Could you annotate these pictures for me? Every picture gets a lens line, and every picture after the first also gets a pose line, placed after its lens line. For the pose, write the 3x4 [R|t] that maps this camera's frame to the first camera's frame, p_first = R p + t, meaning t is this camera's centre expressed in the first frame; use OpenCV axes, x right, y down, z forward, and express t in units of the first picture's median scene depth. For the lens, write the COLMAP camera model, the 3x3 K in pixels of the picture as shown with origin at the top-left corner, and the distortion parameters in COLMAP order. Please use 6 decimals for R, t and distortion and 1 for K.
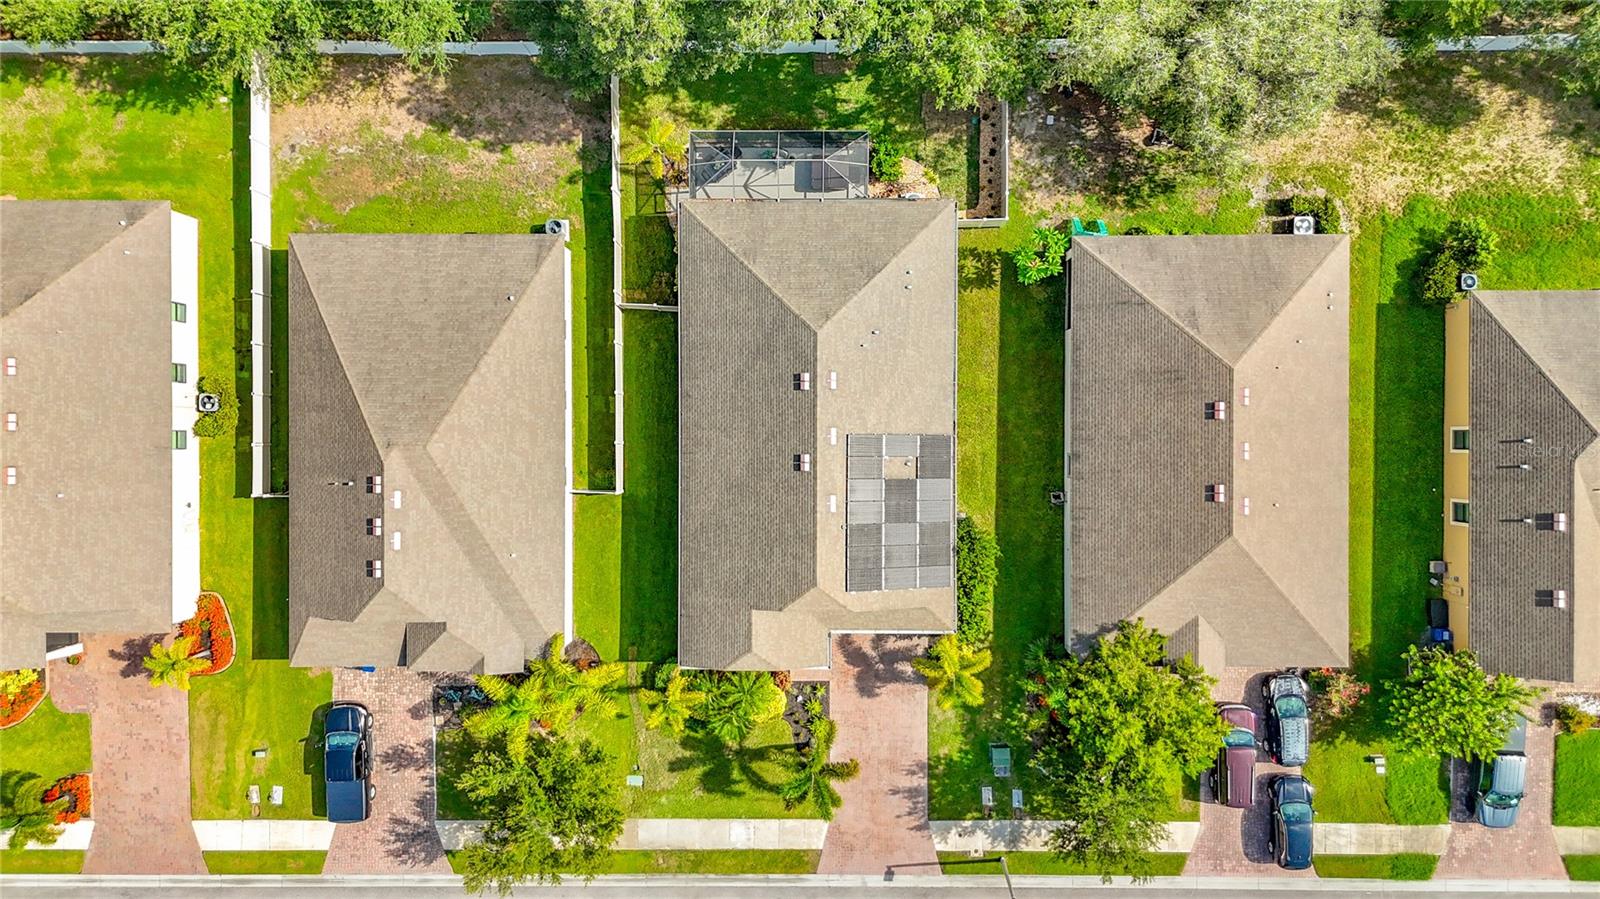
lens RADIAL K [[1112.4, 0, 780.2], [0, 1112.4, 424.5], [0, 0, 1]] dist [0.000550, -0.000507]
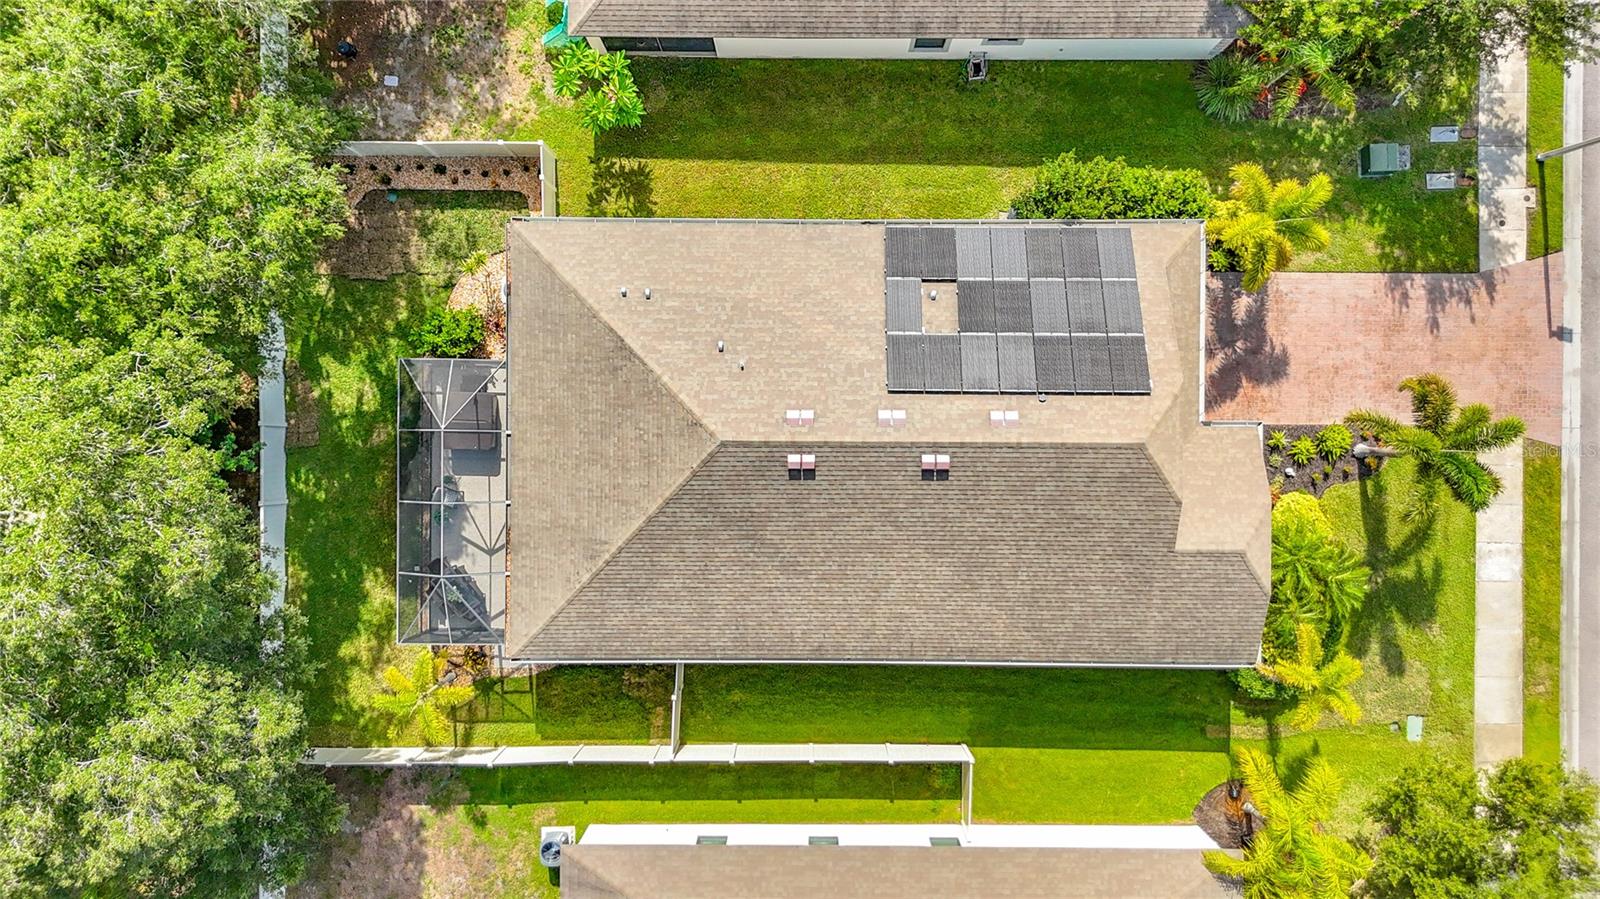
lens RADIAL K [[1160.8, 0, 803.2], [0, 1160.8, 481.1], [0, 0, 1]] dist [-0.036016, -0.002361]
pose [[0.003821, -0.999976, 0.005835, 0.007268], [0.999985, 0.003843, 0.003834, -0.036720], [-0.003857, 0.005820, 0.999976, 0.338102]]
